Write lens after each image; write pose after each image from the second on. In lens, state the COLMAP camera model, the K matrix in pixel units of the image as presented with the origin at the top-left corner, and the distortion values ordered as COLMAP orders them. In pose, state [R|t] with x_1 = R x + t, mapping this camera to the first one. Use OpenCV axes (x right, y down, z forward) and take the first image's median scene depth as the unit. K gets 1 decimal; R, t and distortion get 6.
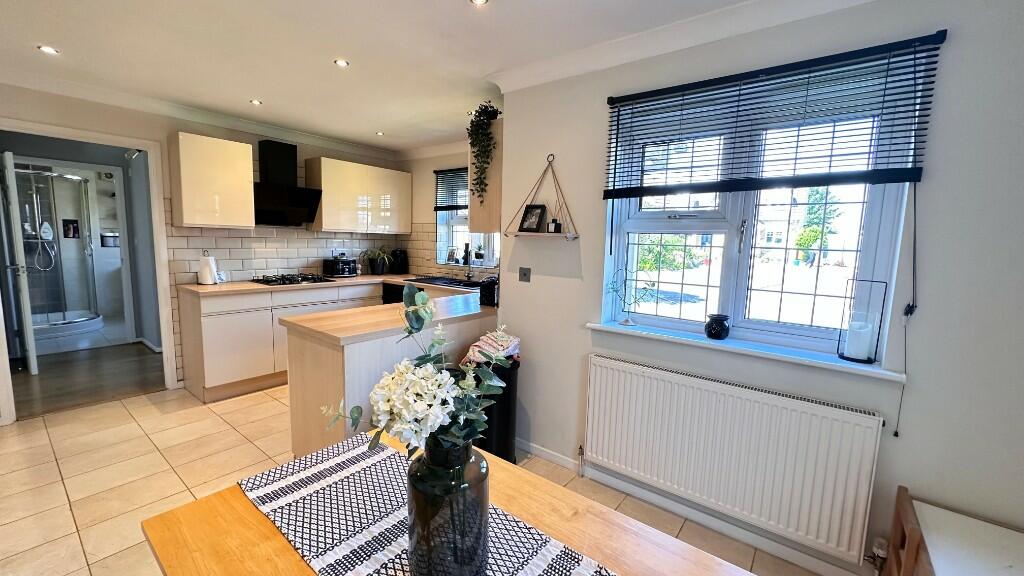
lens RADIAL K [[409.1, 0, 512.0], [0, 409.1, 288.0], [0, 0, 1]] dist [-0.002634, -0.000124]
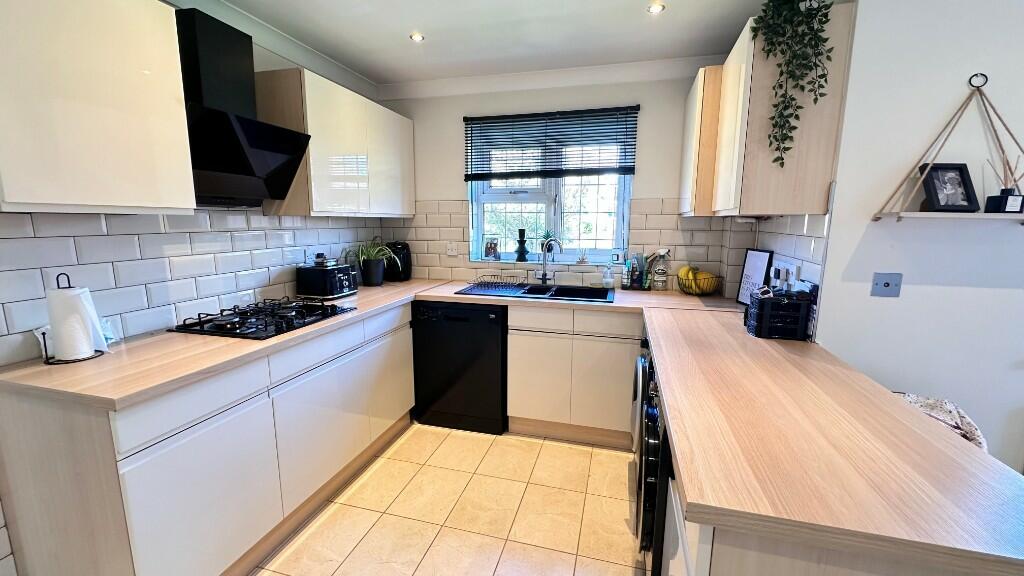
lens RADIAL K [[409.1, 0, 512.0], [0, 409.1, 288.0], [0, 0, 1]] dist [-0.002634, -0.000124]
pose [[0.923009, -0.086332, 0.374967, -0.449822], [0.066216, 0.995605, 0.066233, -0.067397], [-0.379037, -0.036305, 0.924669, 0.432361]]
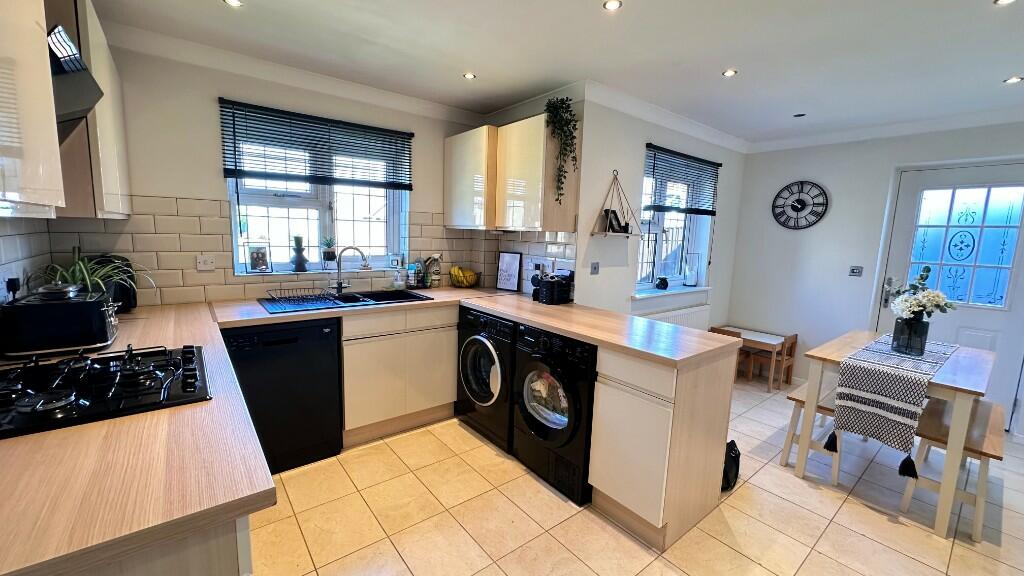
lens RADIAL K [[409.1, 0, 512.0], [0, 409.1, 288.0], [0, 0, 1]] dist [-0.002634, -0.000124]
pose [[0.230075, -0.153639, 0.960969, -0.747816], [0.088581, 0.986666, 0.136539, -0.102747], [-0.969133, 0.053709, 0.240617, 0.622689]]
